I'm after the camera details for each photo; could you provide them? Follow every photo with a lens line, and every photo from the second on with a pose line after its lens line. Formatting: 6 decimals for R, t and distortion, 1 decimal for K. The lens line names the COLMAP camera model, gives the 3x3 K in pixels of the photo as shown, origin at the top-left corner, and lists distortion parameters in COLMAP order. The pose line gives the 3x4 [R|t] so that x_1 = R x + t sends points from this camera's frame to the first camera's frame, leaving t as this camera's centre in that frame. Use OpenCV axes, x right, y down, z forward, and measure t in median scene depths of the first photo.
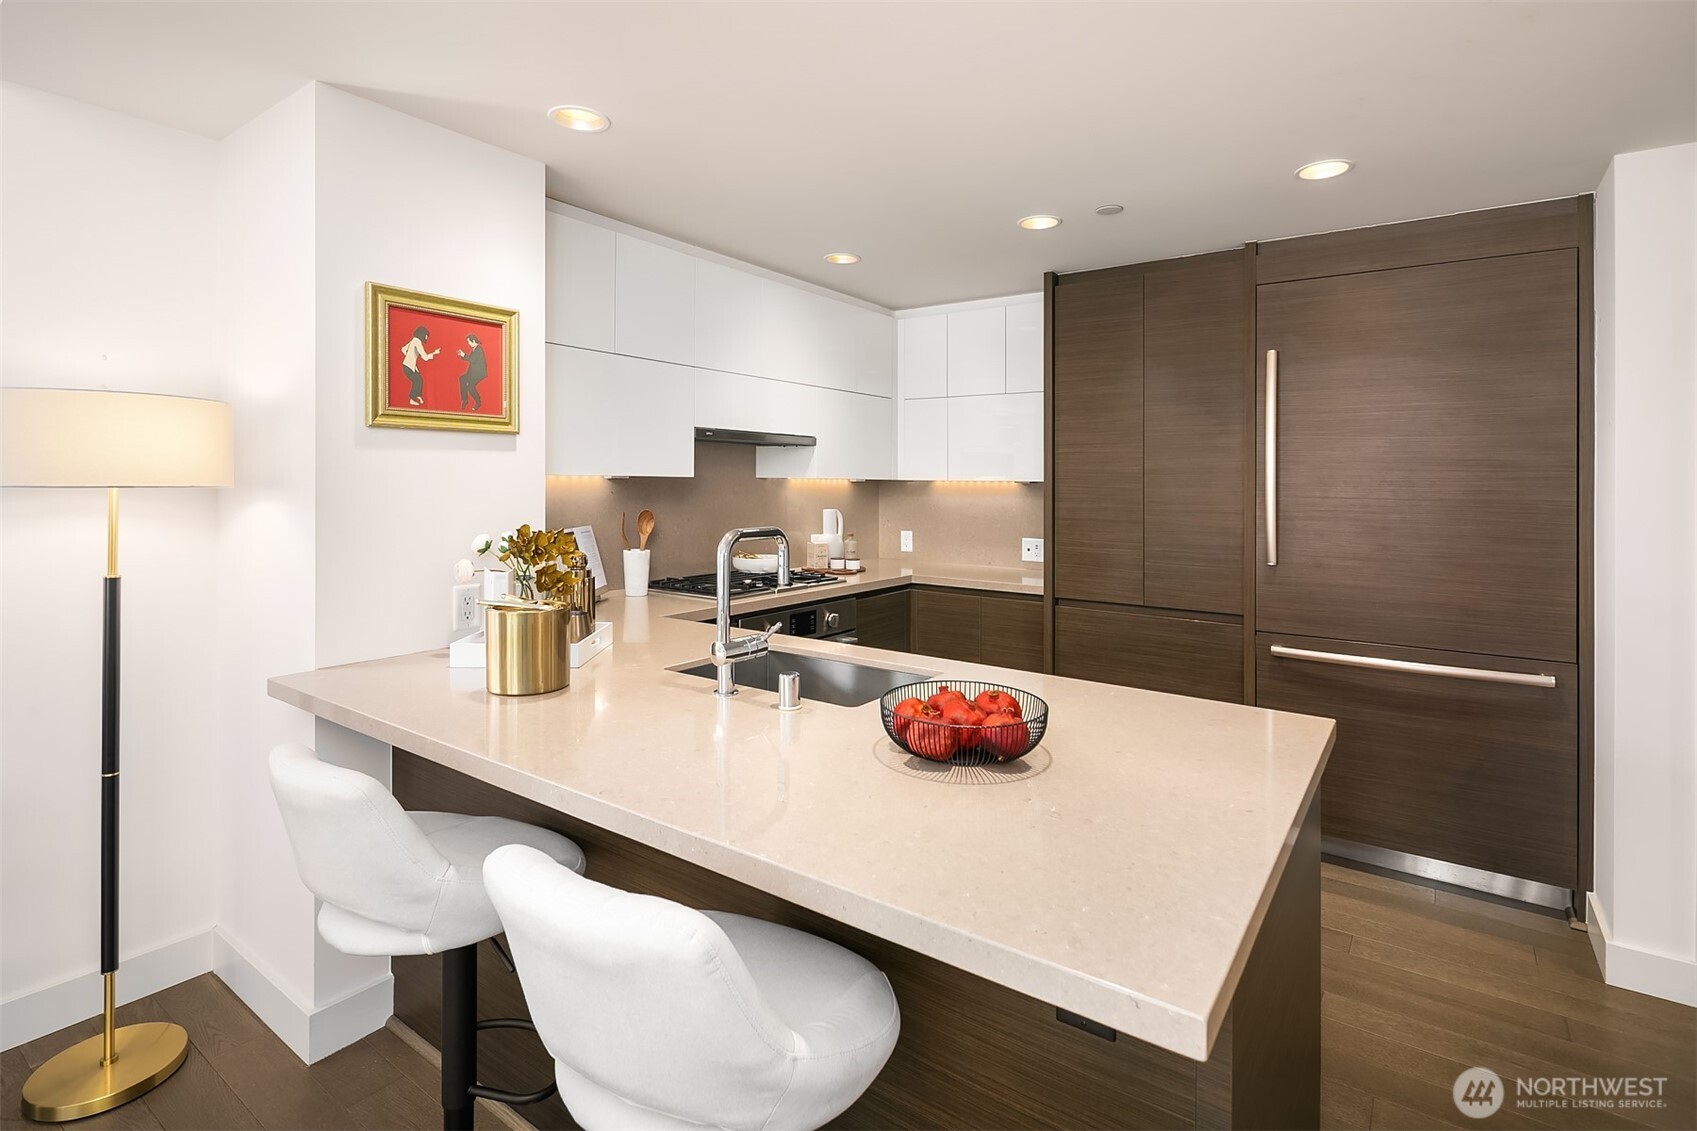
lens RADIAL K [[817.9, 0, 865.3], [0, 817.9, 477.6], [0, 0, 1]] dist [0.005619, -0.001329]
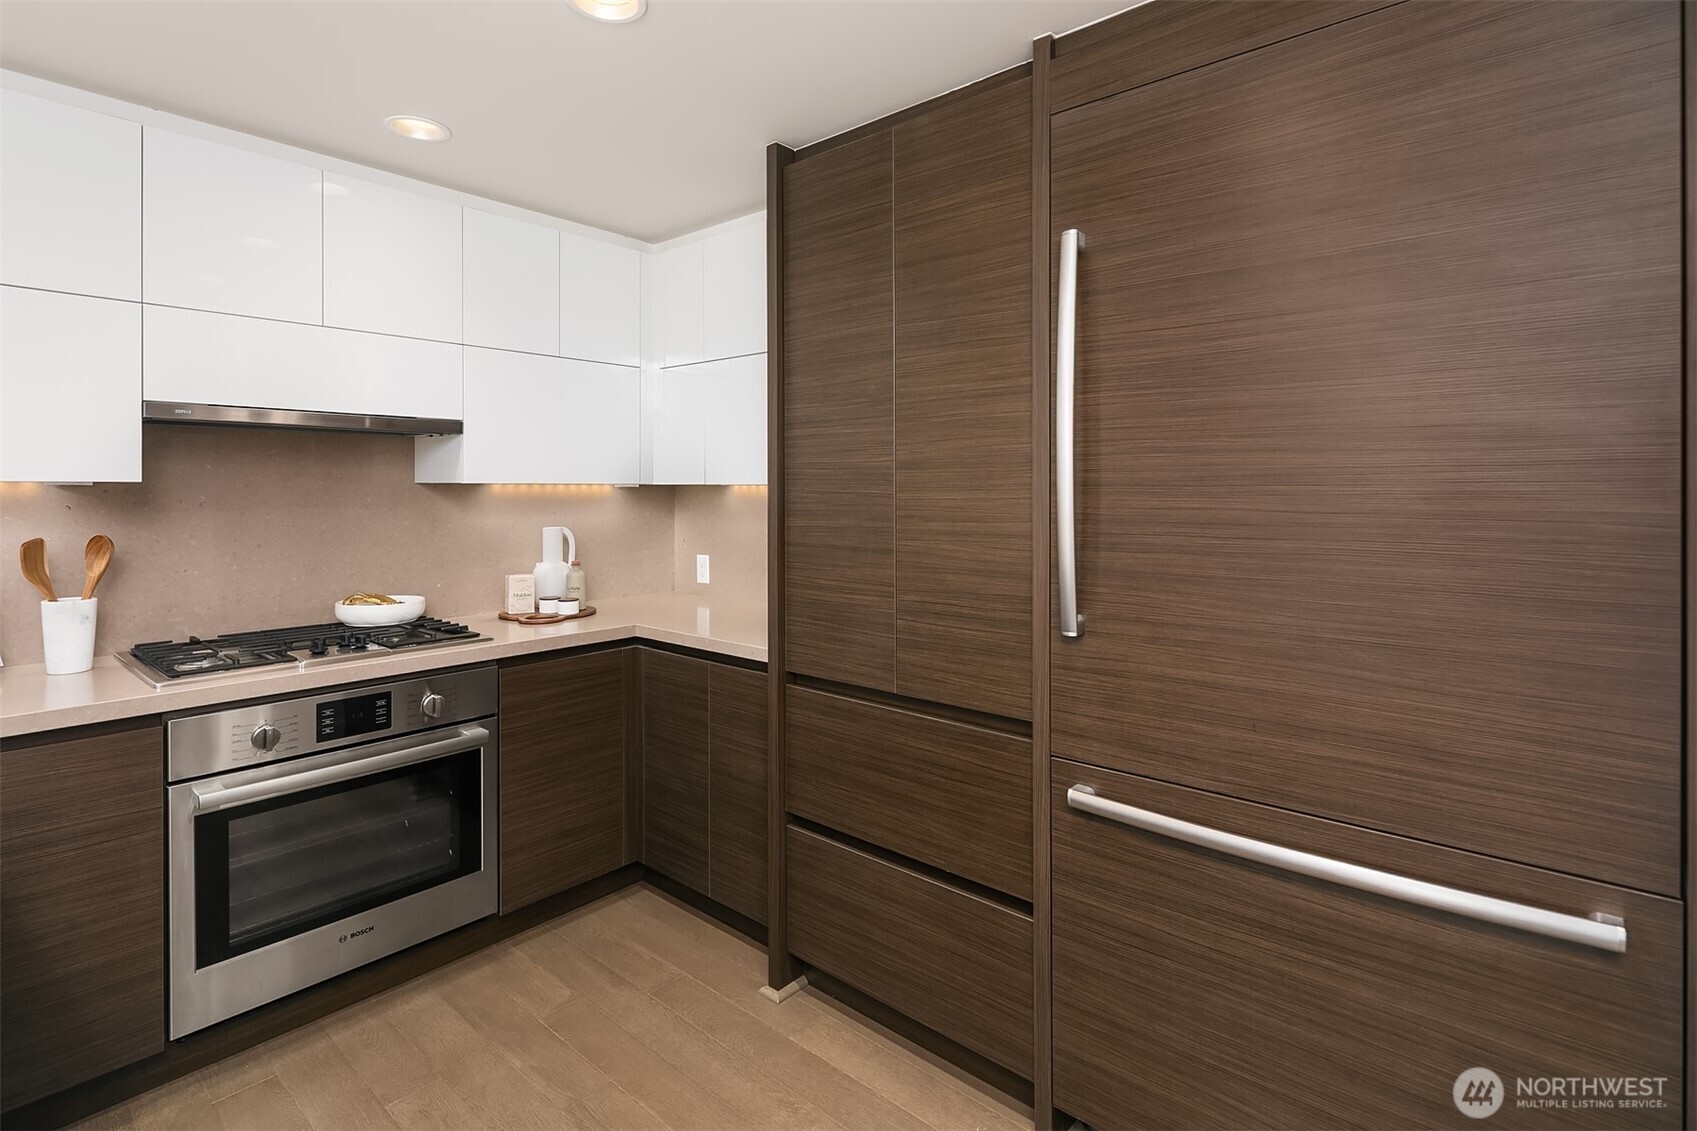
lens RADIAL K [[817.9, 0, 874.4], [0, 817.9, 492.4], [0, 0, 1]] dist [0.005619, -0.001329]
pose [[0.995919, -0.009051, -0.089802, 0.367729], [0.009882, 0.999912, 0.008813, 0.007052], [0.089714, -0.009665, 0.995921, 0.405341]]
